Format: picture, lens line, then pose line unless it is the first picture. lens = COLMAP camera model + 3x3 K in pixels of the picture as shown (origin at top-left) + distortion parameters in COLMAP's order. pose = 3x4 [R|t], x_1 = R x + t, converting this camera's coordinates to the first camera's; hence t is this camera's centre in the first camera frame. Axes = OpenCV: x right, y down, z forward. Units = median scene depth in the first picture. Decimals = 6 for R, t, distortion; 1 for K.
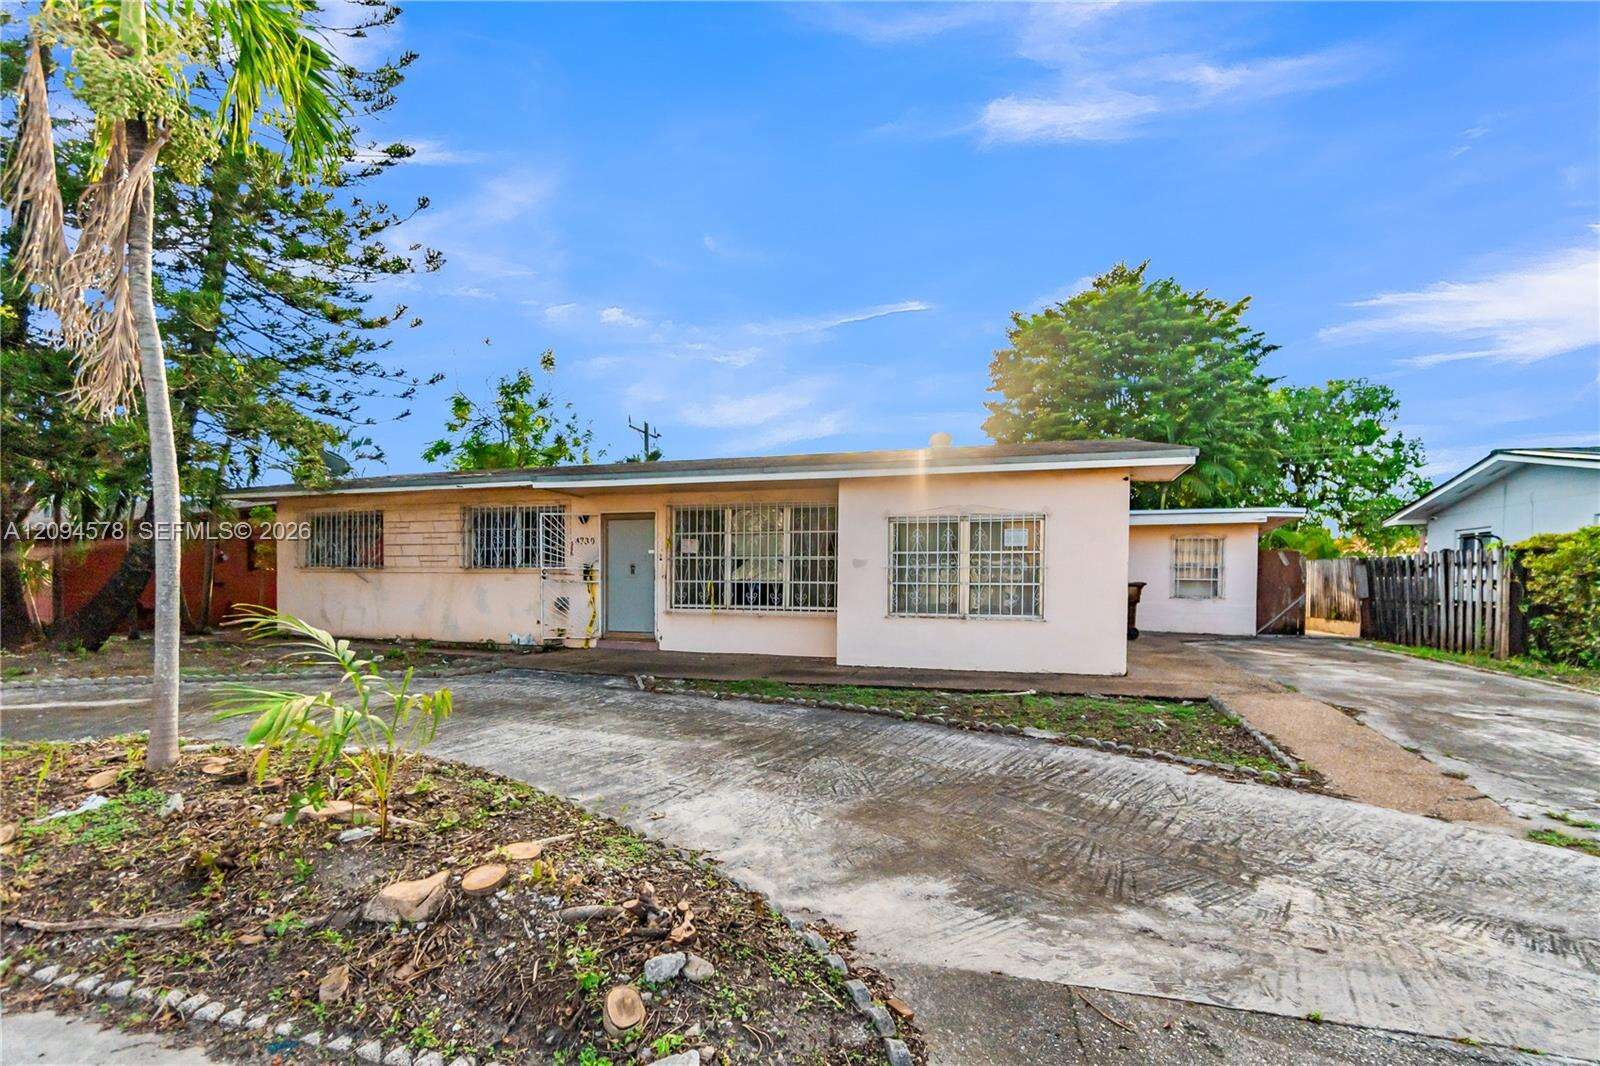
lens RADIAL K [[729.7, 0, 790.8], [0, 729.7, 566.2], [0, 0, 1]] dist [-0.001163, 0.000317]
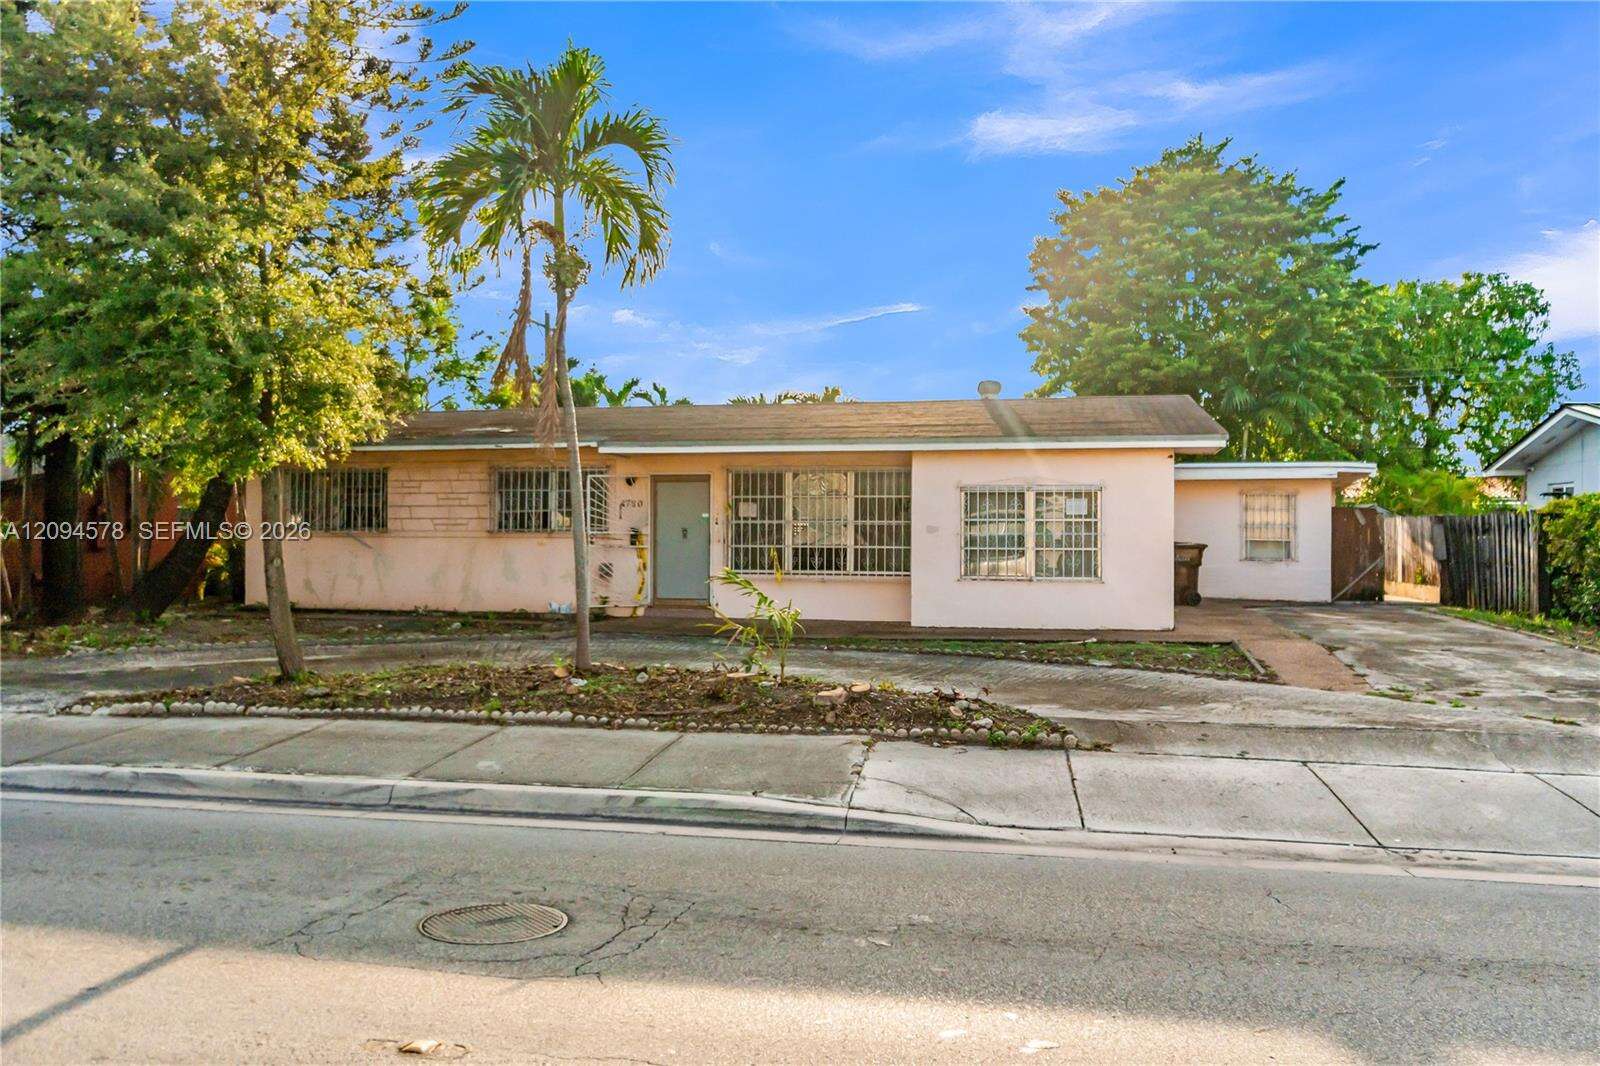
lens RADIAL K [[1248.0, 0, 790.4], [0, 1248.0, 453.0], [0, 0, 1]] dist [0.008200, 0.003204]
pose [[0.995998, 0.002926, 0.089327, -0.222454], [0.000926, 0.999073, -0.043049, -0.030530], [-0.089370, 0.042959, 0.995072, -0.643695]]
